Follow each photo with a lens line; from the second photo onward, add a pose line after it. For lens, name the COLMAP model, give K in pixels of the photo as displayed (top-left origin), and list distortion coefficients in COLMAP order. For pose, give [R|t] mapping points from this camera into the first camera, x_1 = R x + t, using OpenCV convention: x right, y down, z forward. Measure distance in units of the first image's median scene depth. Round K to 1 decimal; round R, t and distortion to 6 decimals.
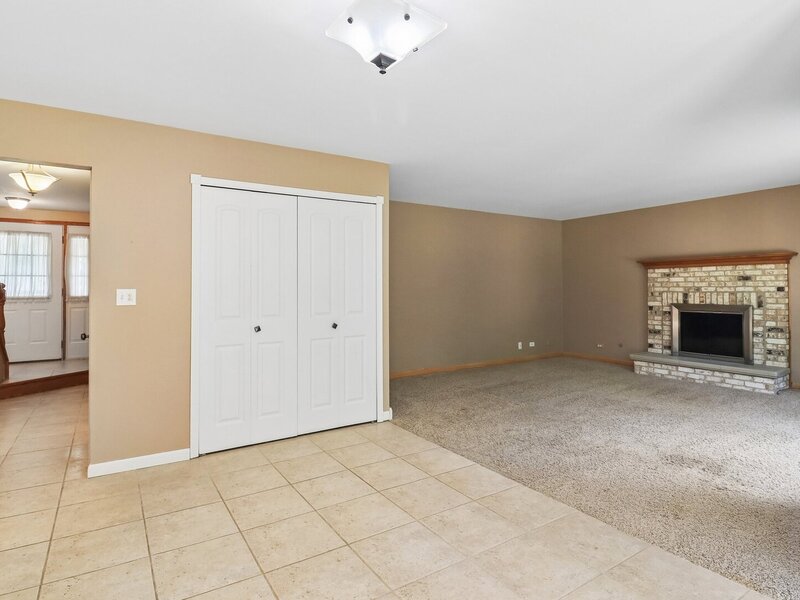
lens RADIAL K [[440.6, 0, 399.2], [0, 440.6, 289.6], [0, 0, 1]] dist [-0.017957, -0.001495]
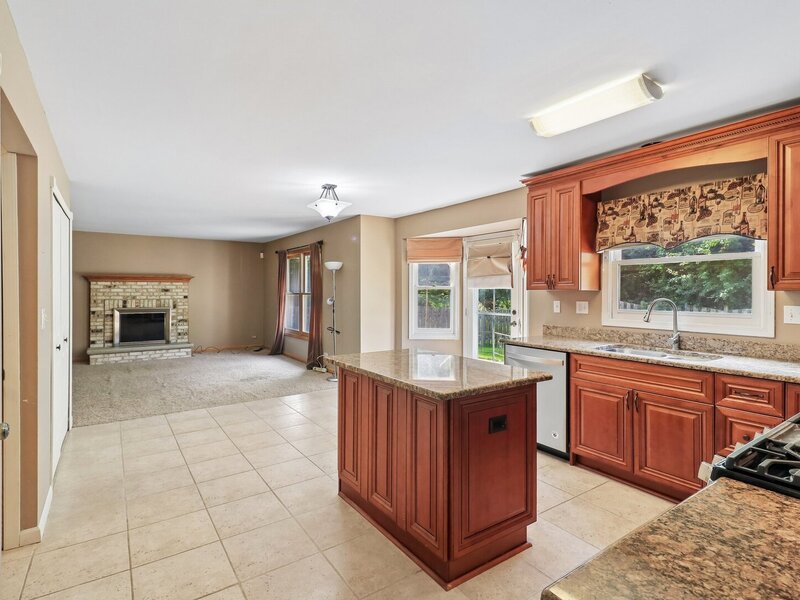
lens RADIAL K [[420.7, 0, 398.3], [0, 420.7, 290.6], [0, 0, 1]] dist [0.027707, -0.001426]
pose [[-0.026846, 0.002970, 0.999635, -0.780434], [-0.000061, 0.999996, -0.002973, -0.020451], [-0.999640, -0.000141, -0.026845, 0.176927]]
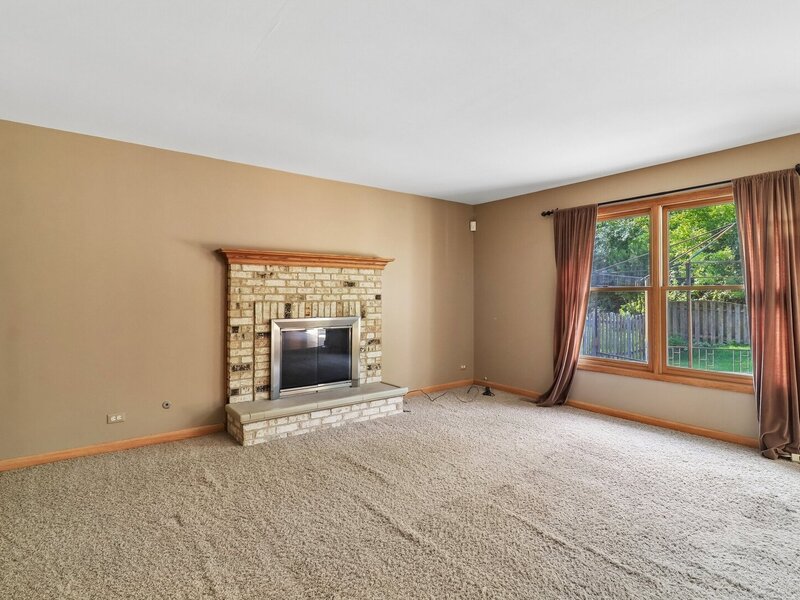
lens RADIAL K [[423.9, 0, 403.8], [0, 423.9, 292.8], [0, 0, 1]] dist [0.002931, -0.015551]
pose [[-0.072801, 0.010476, 0.997291, -0.023985], [0.003385, 0.999942, -0.010257, -0.001138], [-0.997341, 0.002629, -0.072832, 0.934235]]
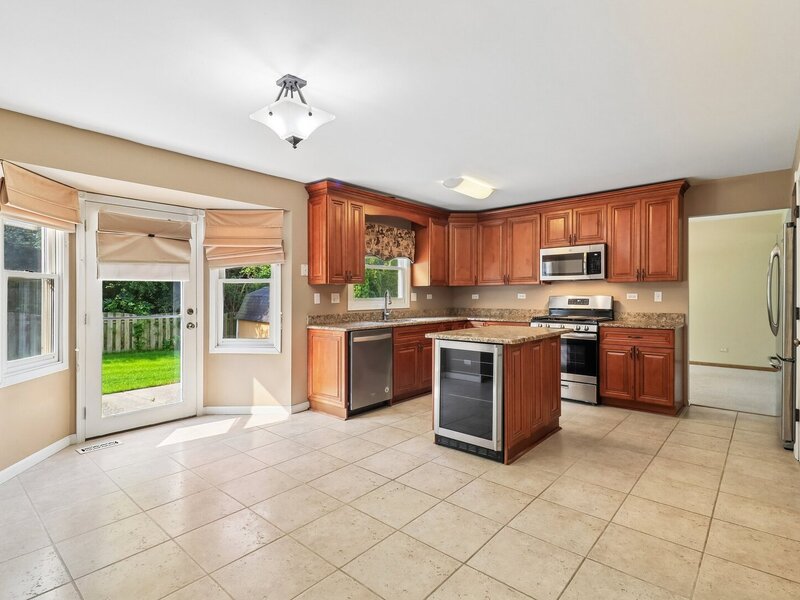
lens RADIAL K [[413.0, 0, 394.2], [0, 413.0, 302.9], [0, 0, 1]] dist [0.031765, -0.017452]
pose [[-0.963505, 0.015099, -0.267263, -0.000439], [0.010123, 0.999749, 0.019988, -0.001178], [0.267498, 0.016553, -0.963416, 0.703597]]
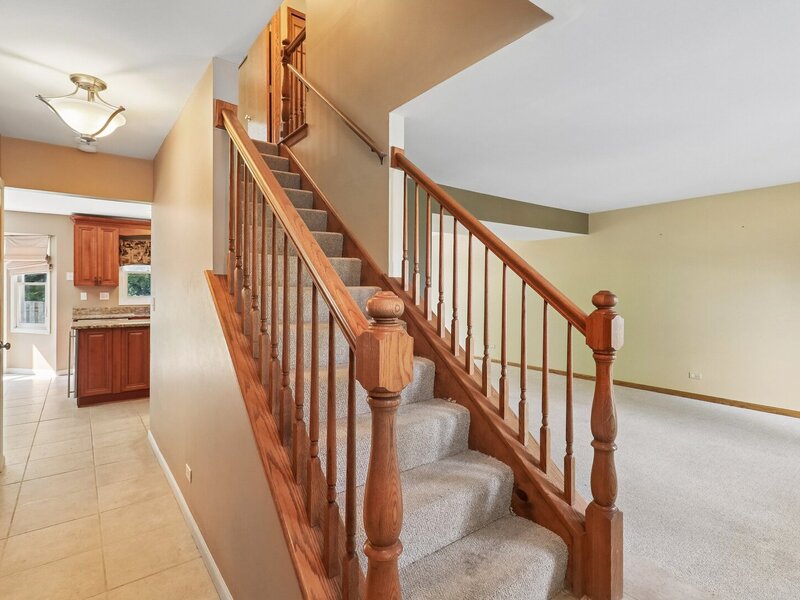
lens RADIAL K [[423.9, 0, 403.8], [0, 423.9, 292.8], [0, 0, 1]] dist [0.002931, -0.015551]
pose [[-0.997756, -0.006194, -0.066664, -0.864392], [-0.006600, 0.999961, 0.005876, -0.017356], [0.066625, 0.006303, -0.997758, 1.094338]]
